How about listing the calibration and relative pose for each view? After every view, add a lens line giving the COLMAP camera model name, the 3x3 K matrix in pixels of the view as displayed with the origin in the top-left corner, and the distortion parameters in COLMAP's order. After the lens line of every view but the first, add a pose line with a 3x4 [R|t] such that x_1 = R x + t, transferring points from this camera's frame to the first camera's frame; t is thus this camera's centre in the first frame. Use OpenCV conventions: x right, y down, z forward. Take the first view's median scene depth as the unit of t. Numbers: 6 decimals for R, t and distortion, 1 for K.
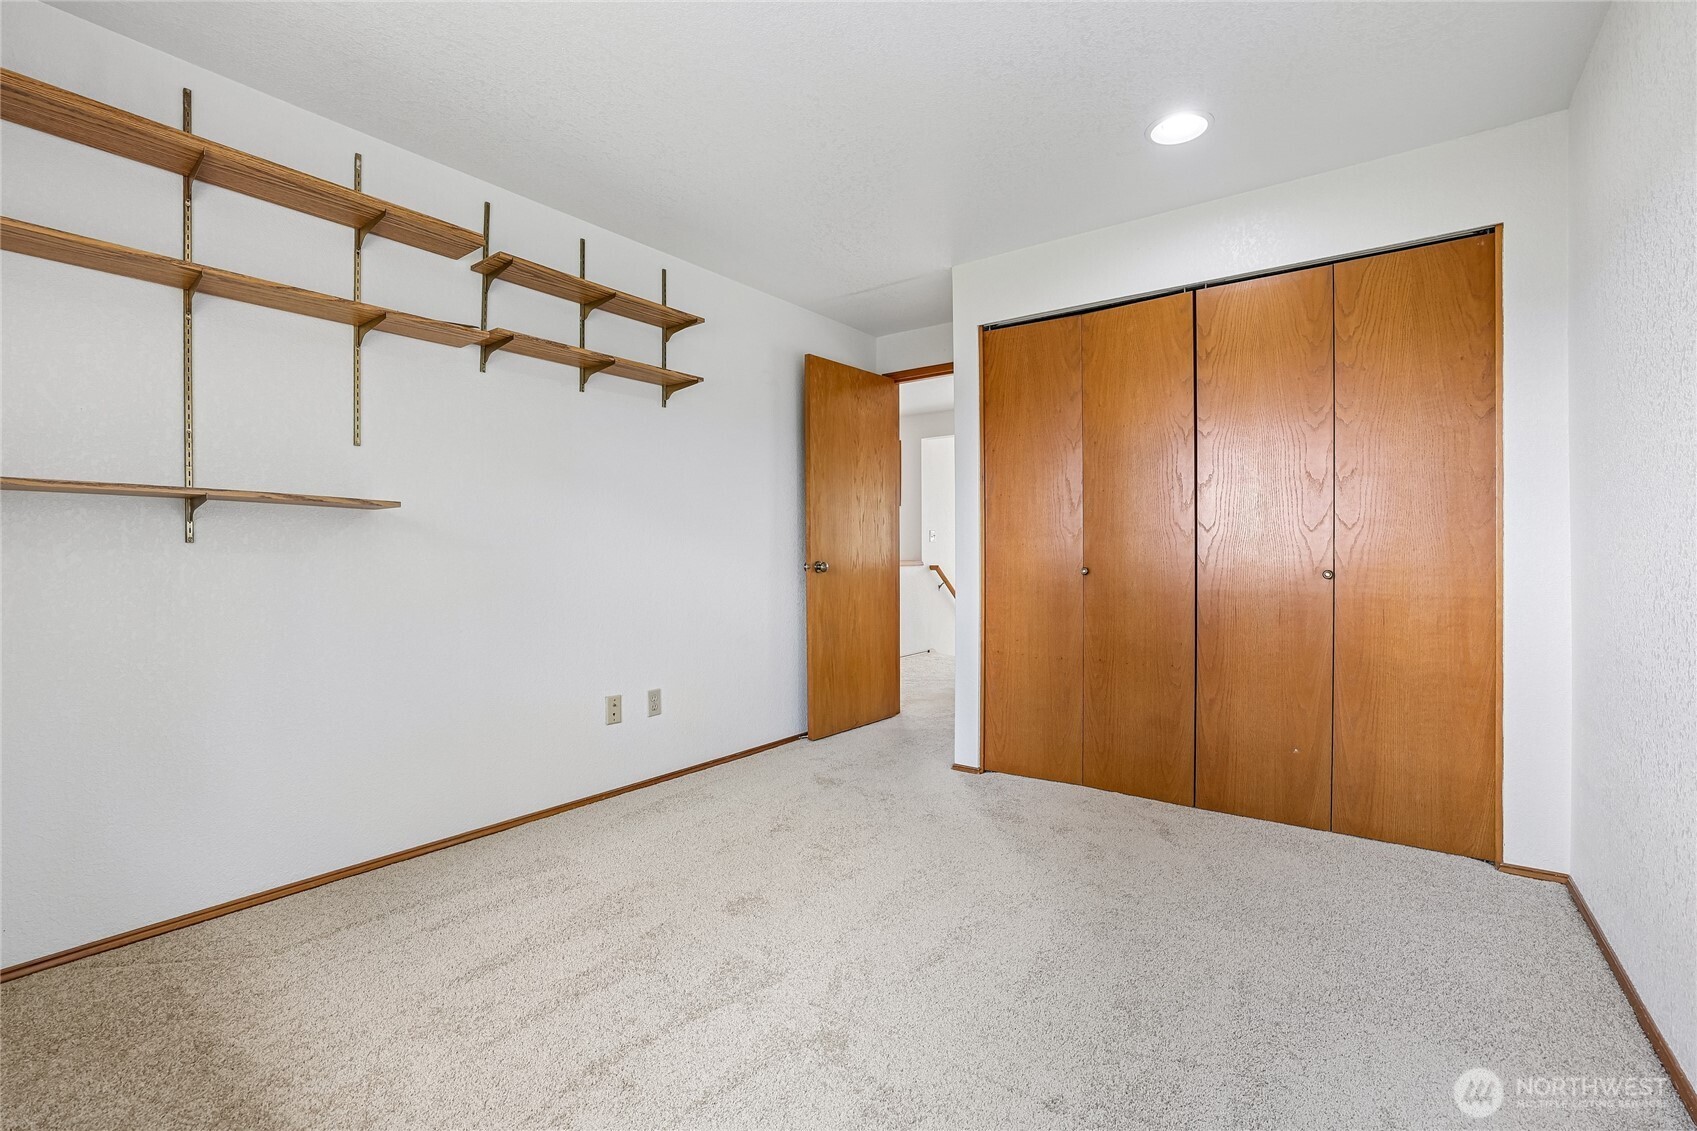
lens RADIAL K [[749.3, 0, 853.2], [0, 749.3, 554.3], [0, 0, 1]] dist [-0.051195, 0.021474]
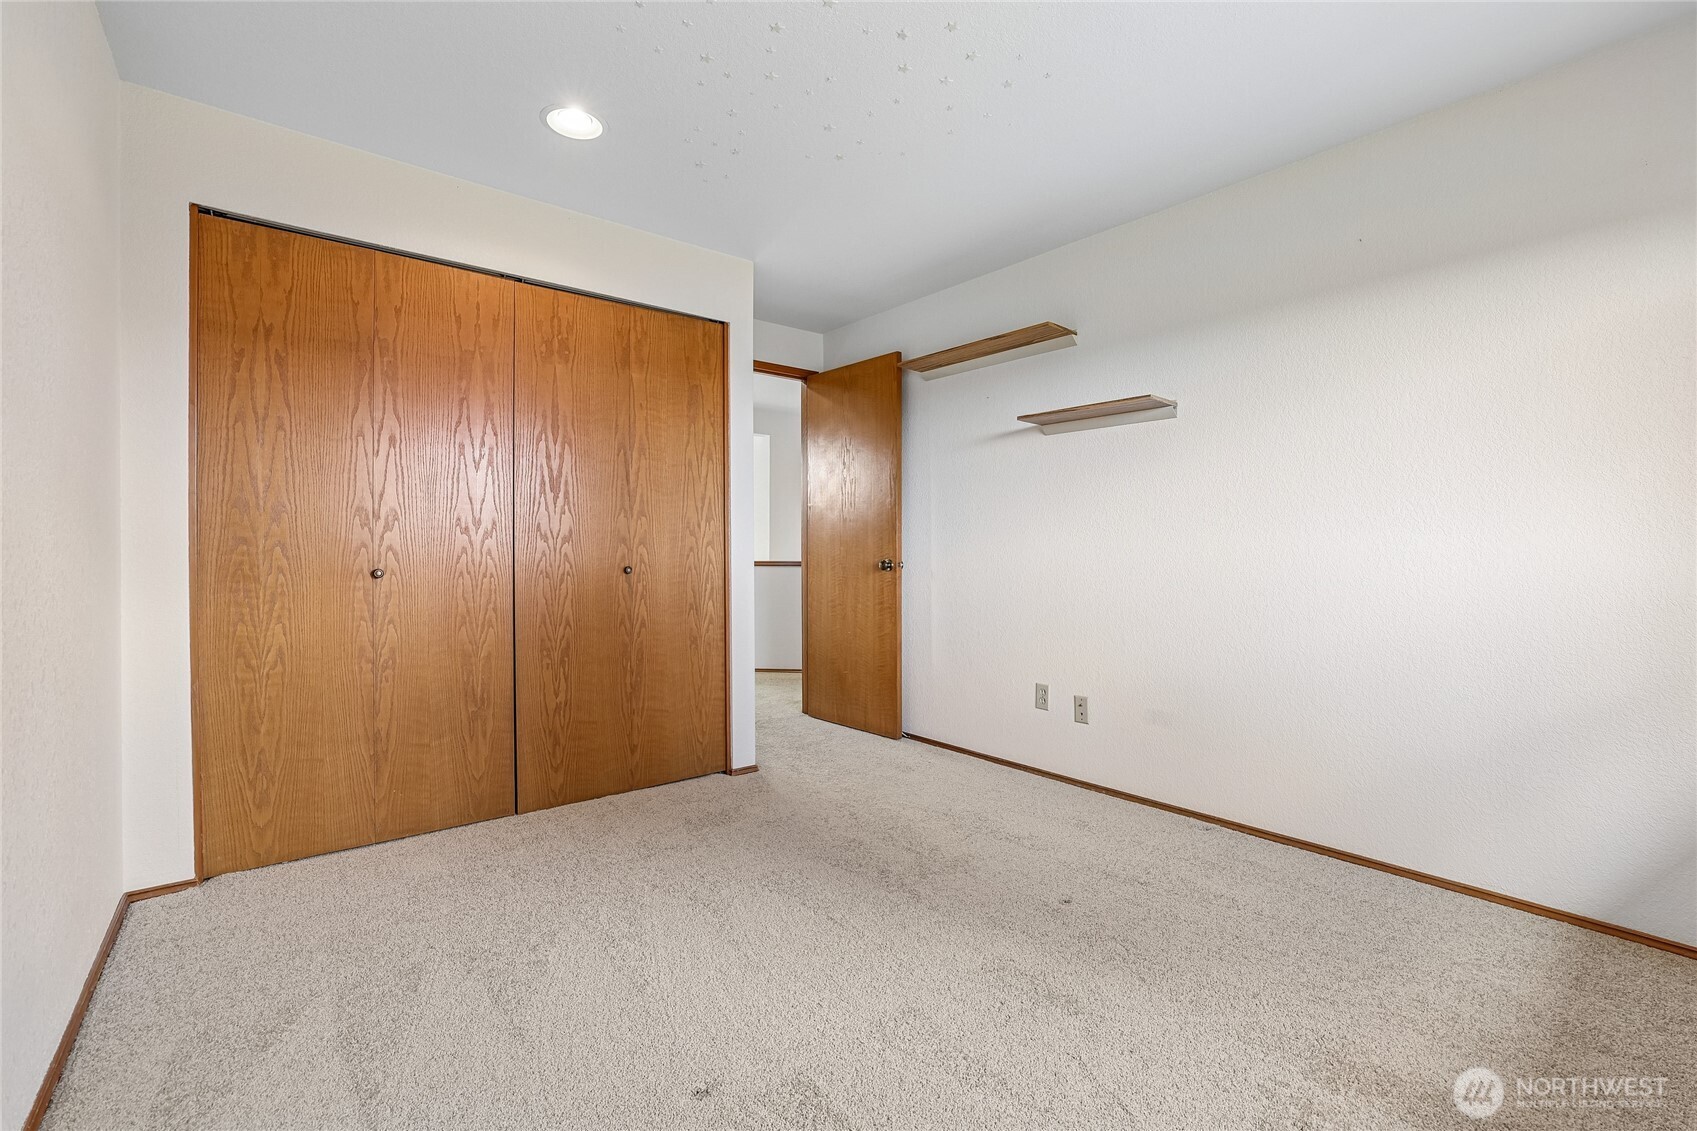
lens RADIAL K [[749.3, 0, 853.2], [0, 749.3, 554.3], [0, 0, 1]] dist [-0.051195, 0.021474]
pose [[0.229029, 0.007265, 0.973392, -0.439167], [0.002538, 0.999964, -0.008060, 0.013136], [-0.973416, 0.004316, 0.229003, 0.406161]]
